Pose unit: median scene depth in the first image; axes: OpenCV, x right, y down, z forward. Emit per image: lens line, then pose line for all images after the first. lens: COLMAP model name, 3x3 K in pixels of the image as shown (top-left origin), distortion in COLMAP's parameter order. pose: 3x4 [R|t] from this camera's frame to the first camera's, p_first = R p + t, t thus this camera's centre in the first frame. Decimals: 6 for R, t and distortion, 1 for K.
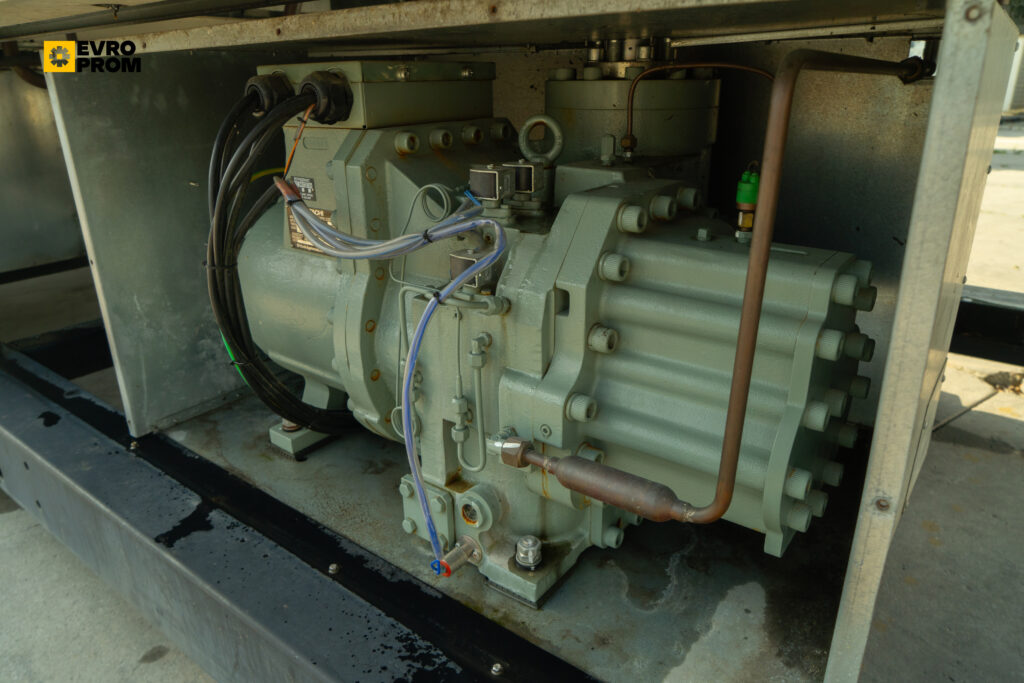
lens RADIAL K [[695.2, 0, 512.0], [0, 695.2, 341.5], [0, 0, 1]] dist [-0.009034, -0.003904]
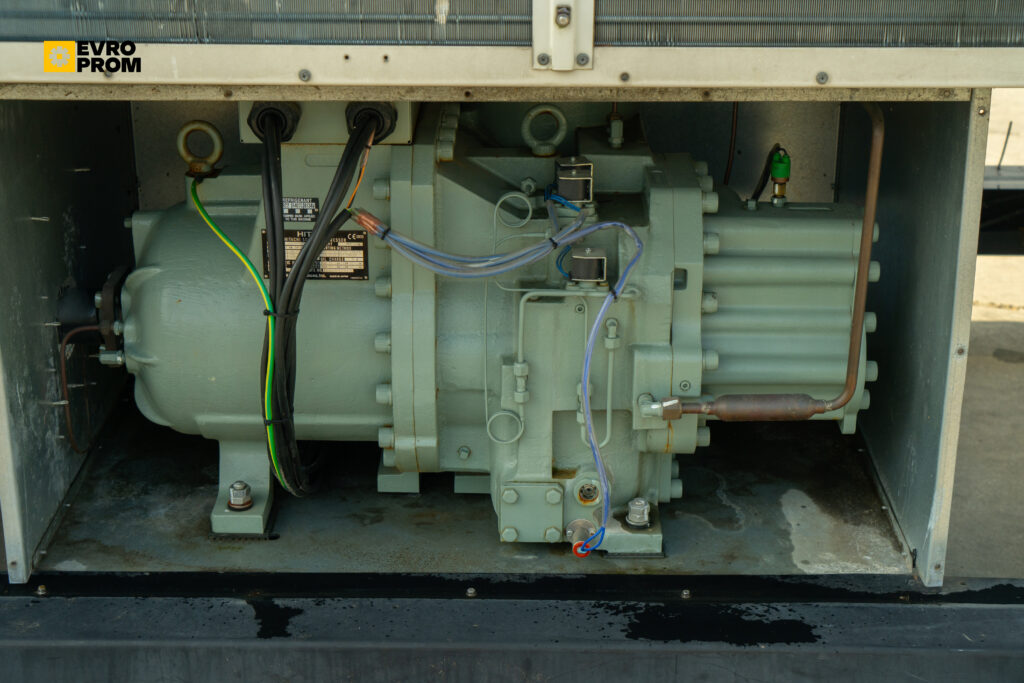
lens RADIAL K [[1899.5, 0, 512.0], [0, 1899.5, 341.5], [0, 0, 1]] dist [0.022228, 0.207892]
pose [[0.786718, -0.207370, 0.581441, -1.860301], [0.199464, 0.976758, 0.078475, -0.236263], [-0.584200, 0.054239, 0.809795, -1.334760]]
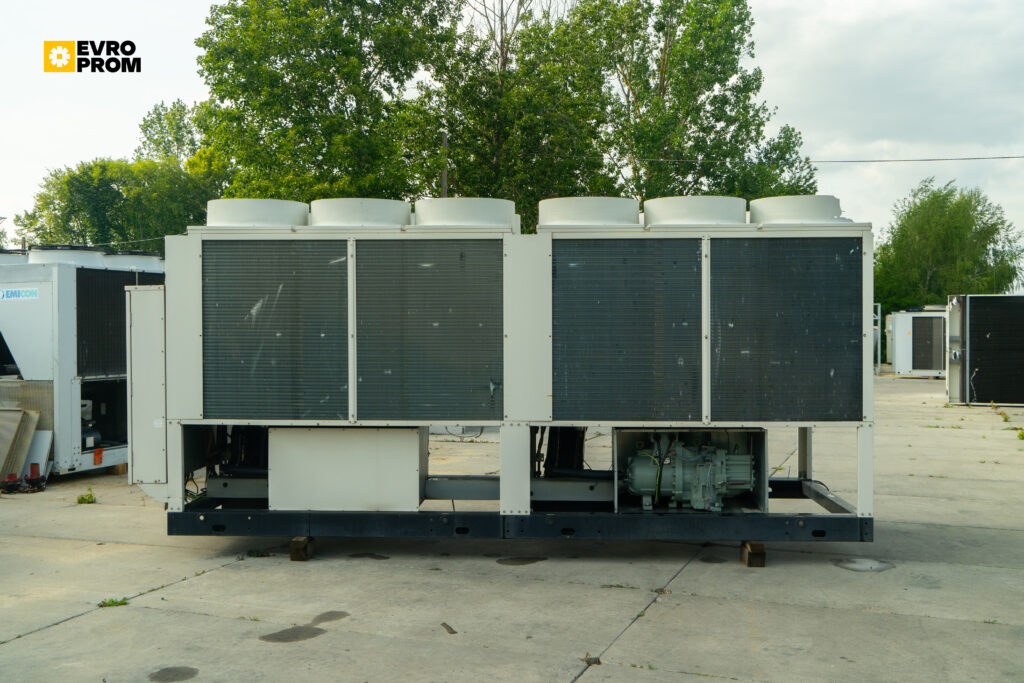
lens RADIAL K [[1067.7, 0, 512.0], [0, 1067.7, 341.5], [0, 0, 1]] dist [0.011218, 0.008324]
pose [[0.778743, 0.010384, 0.627257, -7.914280], [0.211216, 0.937149, -0.277739, 1.274878], [-0.590718, 0.348774, 0.727605, -5.767131]]
